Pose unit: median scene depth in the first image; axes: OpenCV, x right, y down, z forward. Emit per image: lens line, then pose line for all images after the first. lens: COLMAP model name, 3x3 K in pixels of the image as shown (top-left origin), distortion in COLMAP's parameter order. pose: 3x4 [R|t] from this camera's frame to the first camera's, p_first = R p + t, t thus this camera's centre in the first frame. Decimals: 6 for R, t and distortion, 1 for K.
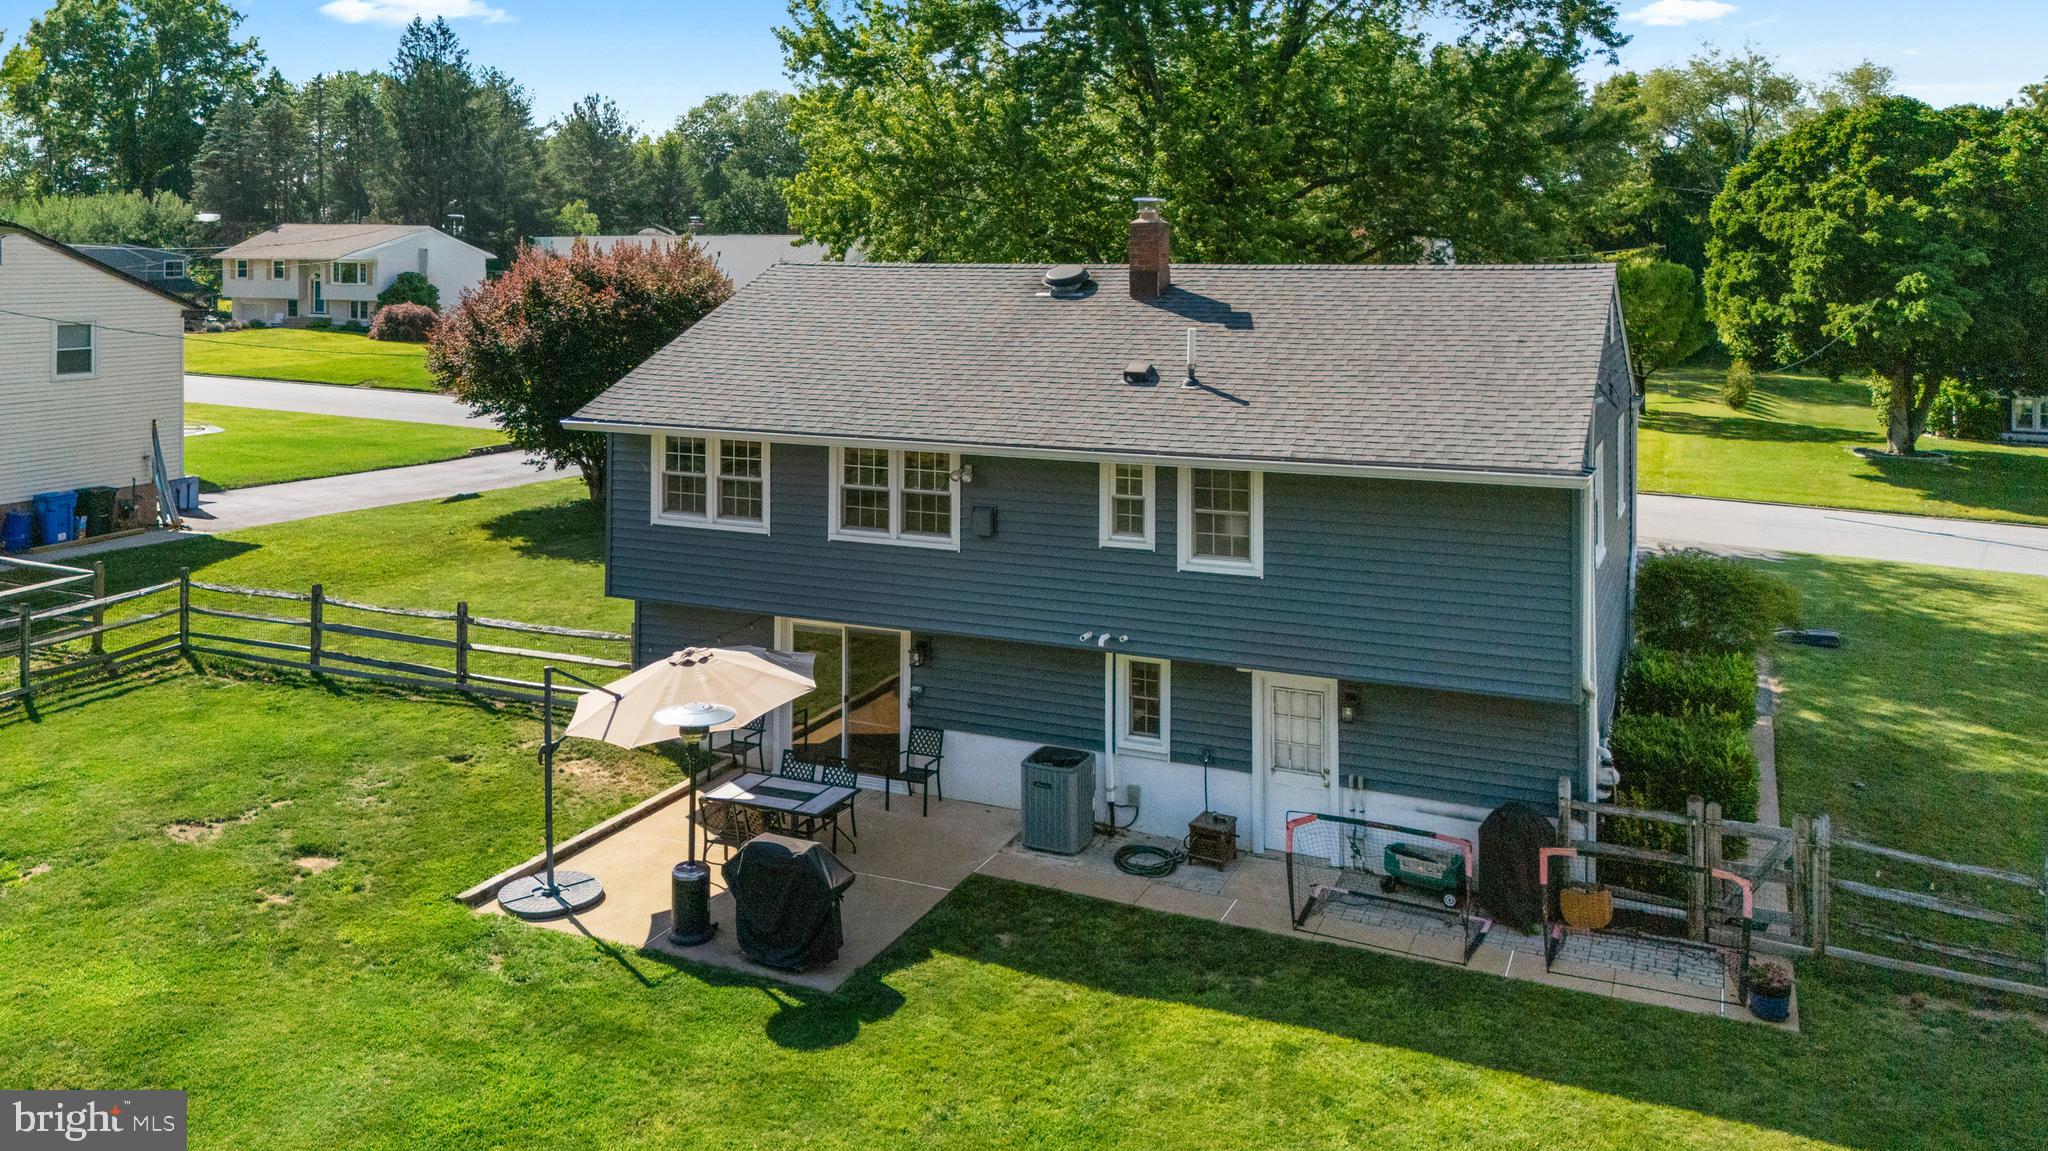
lens RADIAL K [[1439.9, 0, 1024.6], [0, 1439.9, 449.4], [0, 0, 1]] dist [0.031620, -0.000739]
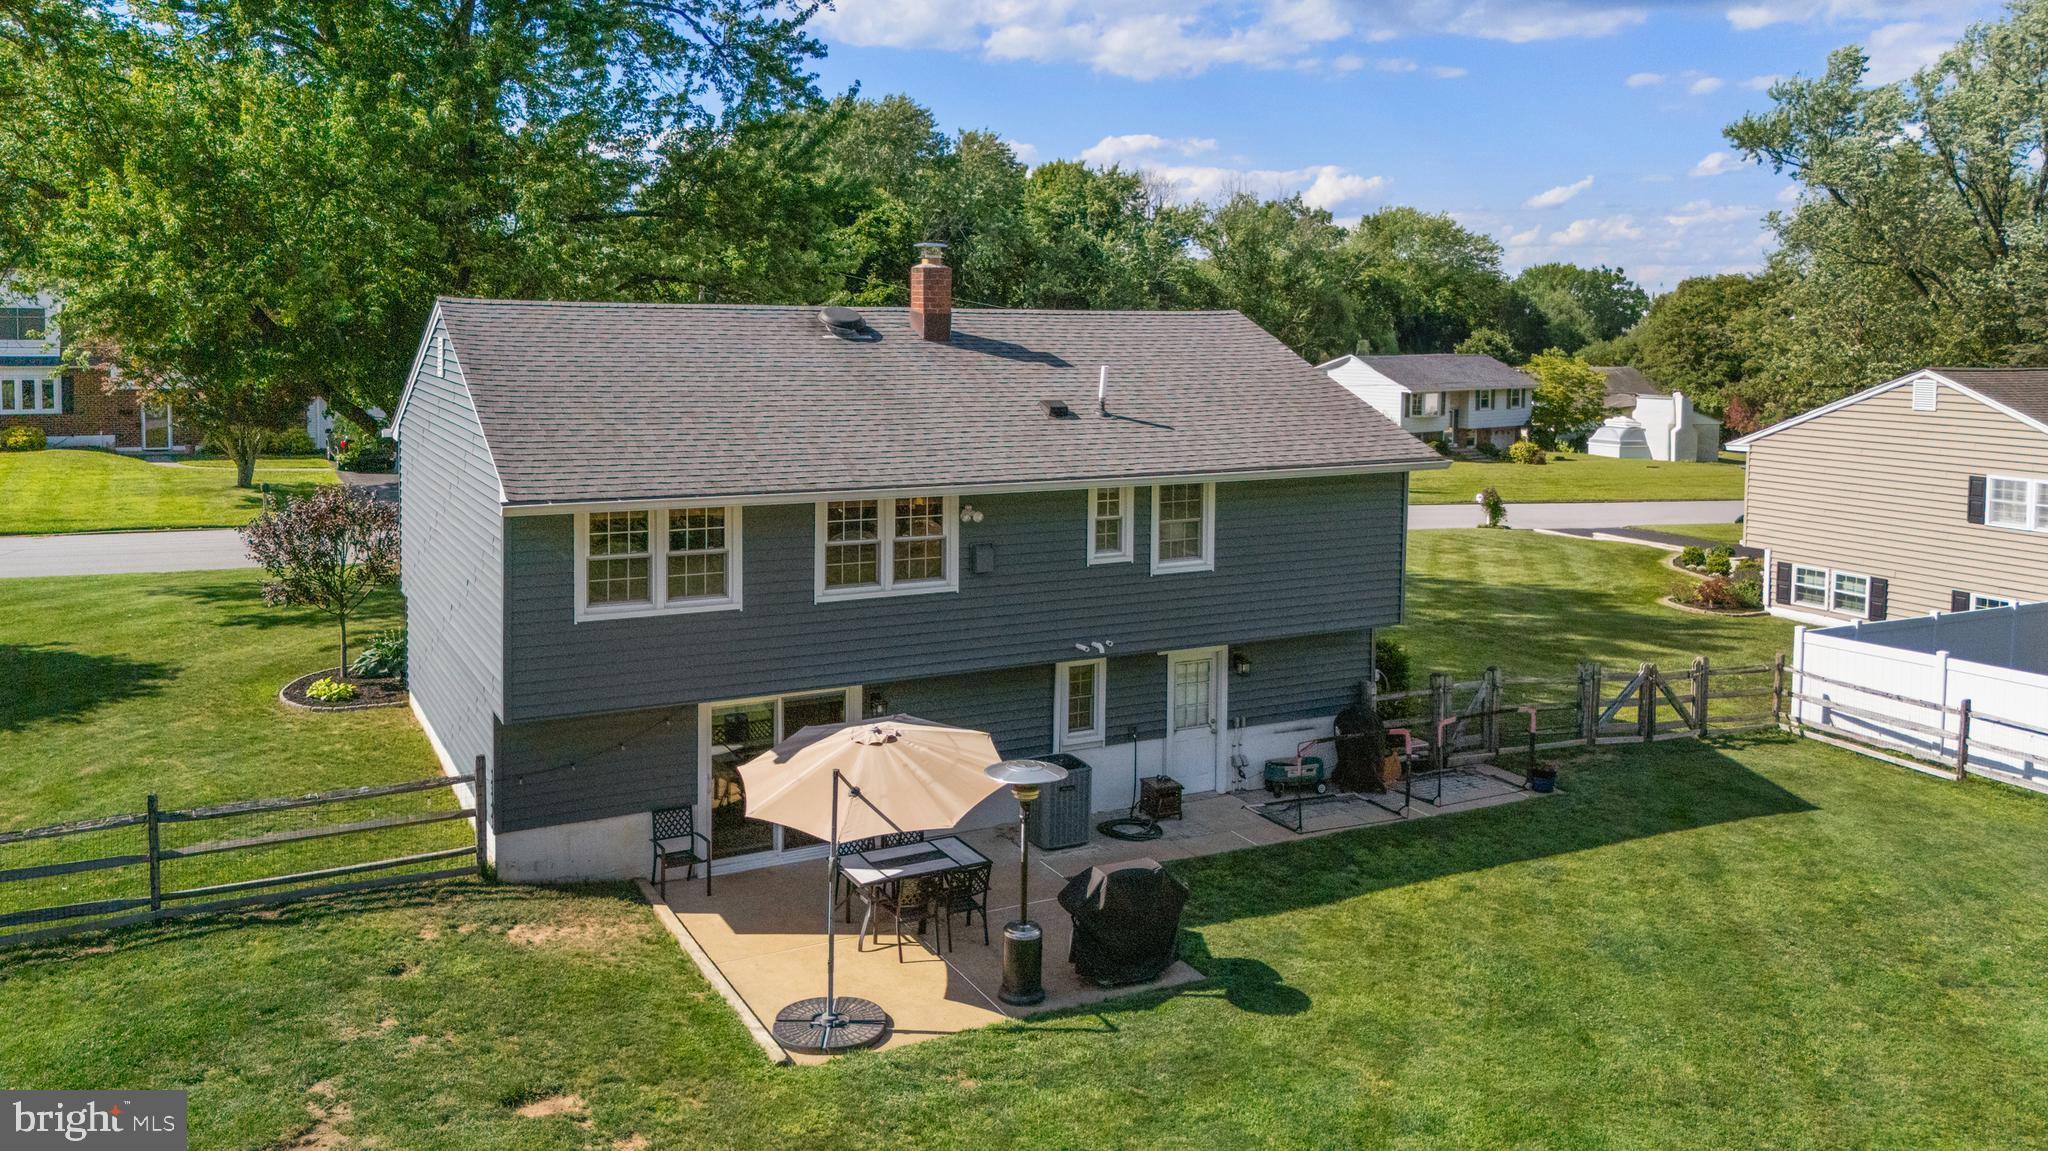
lens RADIAL K [[1519.0, 0, 913.8], [0, 1519.0, 575.2], [0, 0, 1]] dist [0.042593, -0.000284]
pose [[0.656374, -0.132743, 0.742665, -0.907064], [0.084557, 0.991141, 0.102423, -0.056172], [-0.749682, -0.004431, 0.661784, 0.327194]]
